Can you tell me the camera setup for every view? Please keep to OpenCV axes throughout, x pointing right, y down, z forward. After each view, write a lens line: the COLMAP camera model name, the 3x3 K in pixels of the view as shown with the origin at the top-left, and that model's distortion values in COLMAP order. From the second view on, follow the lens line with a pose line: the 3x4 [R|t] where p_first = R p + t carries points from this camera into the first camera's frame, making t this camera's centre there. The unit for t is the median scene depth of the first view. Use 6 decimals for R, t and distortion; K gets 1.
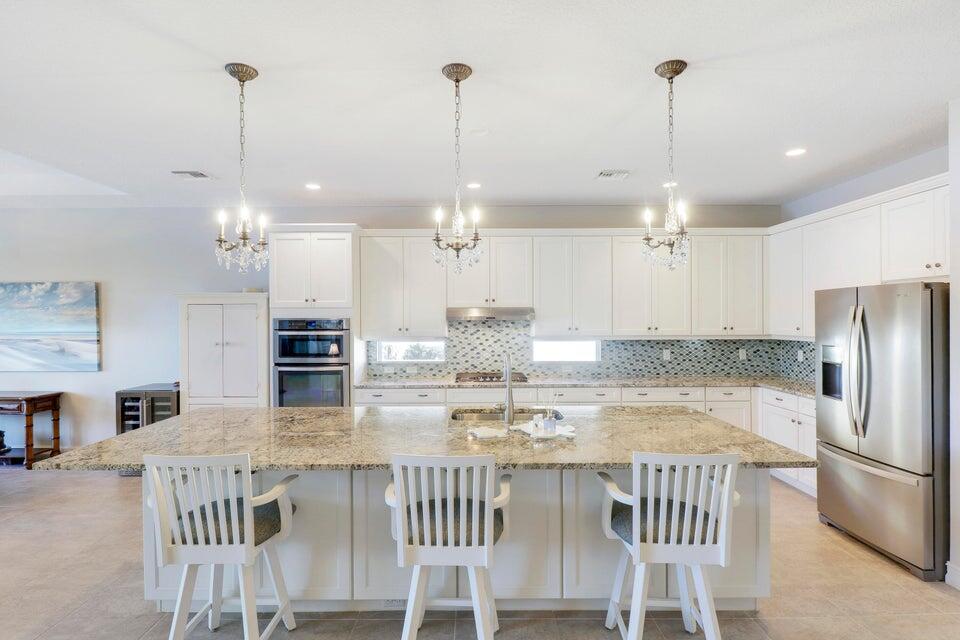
lens RADIAL K [[492.6, 0, 473.4], [0, 492.6, 323.2], [0, 0, 1]] dist [-0.000656, -0.000654]
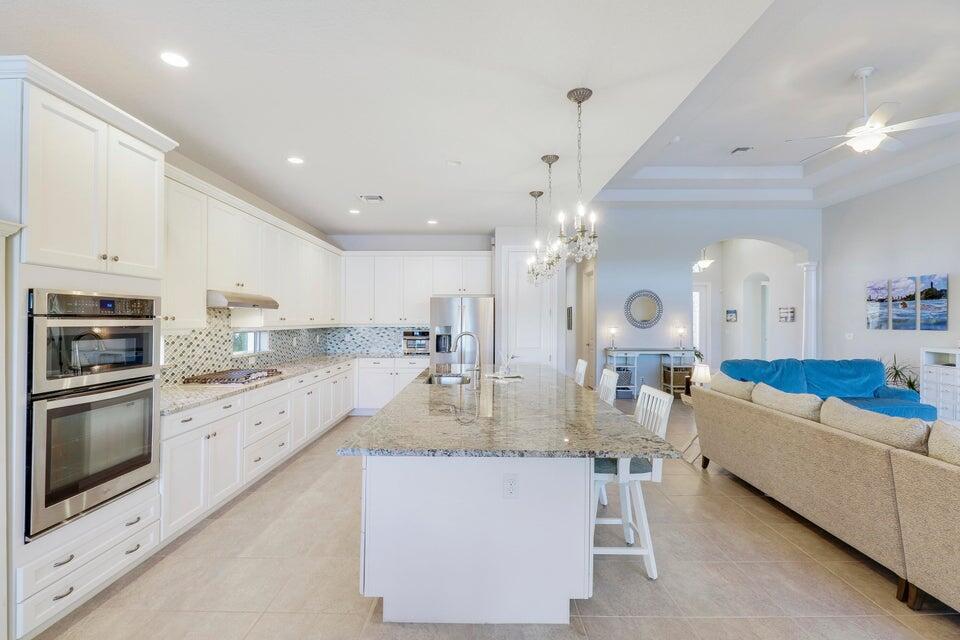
lens RADIAL K [[454.3, 0, 484.0], [0, 454.3, 318.2], [0, 0, 1]] dist [-0.001238, -0.003803]
pose [[-0.003053, 0.007475, 0.999967, -0.702634], [0.004230, 0.999963, -0.007462, 0.017725], [-0.999986, 0.004207, -0.003084, 0.547755]]
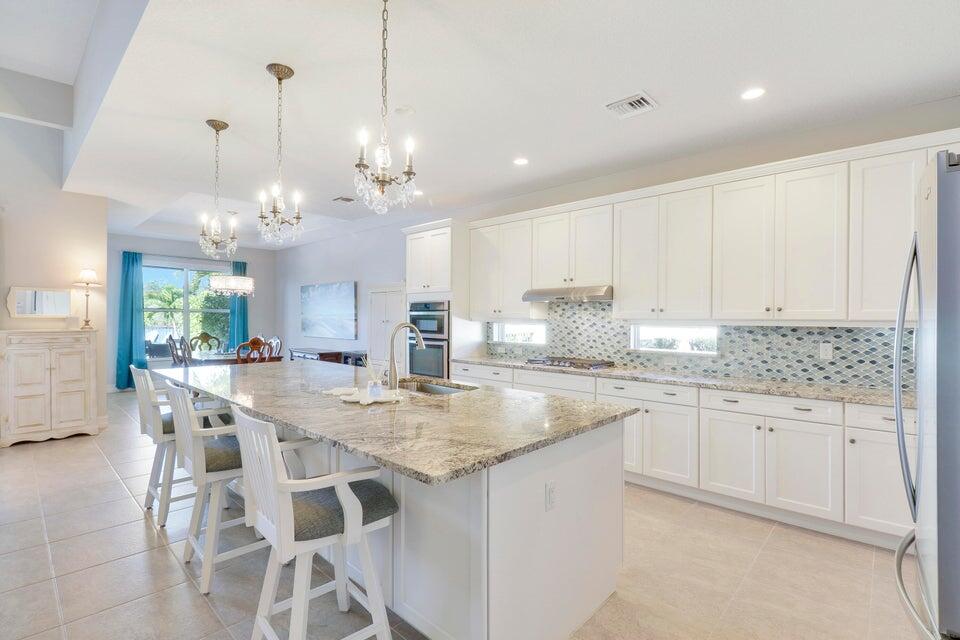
lens RADIAL K [[438.0, 0, 485.0], [0, 438.0, 318.3], [0, 0, 1]] dist [-0.005595, -0.000345]
pose [[0.737224, 0.009148, -0.675587, 0.449957], [-0.019285, 0.999786, -0.007507, 0.033523], [0.675373, 0.018563, 0.737242, 0.266194]]
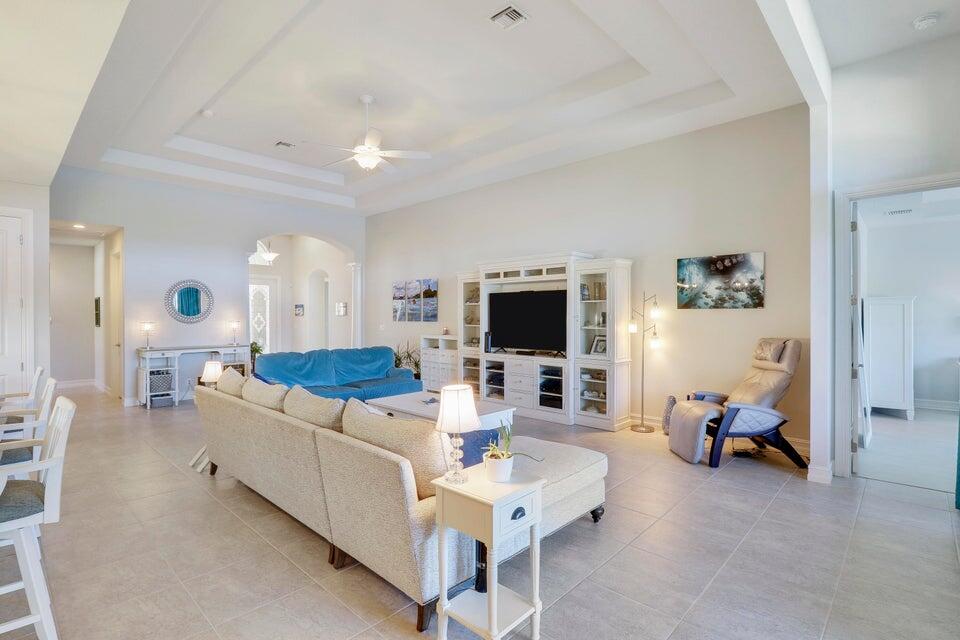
lens RADIAL K [[454.3, 0, 483.9], [0, 454.3, 316.5], [0, 0, 1]] dist [-0.001238, -0.003803]
pose [[-0.727163, 0.002390, 0.686461, -0.722039], [0.007567, 0.999961, 0.004534, 0.022330], [-0.686423, 0.008491, -0.727153, 0.394562]]
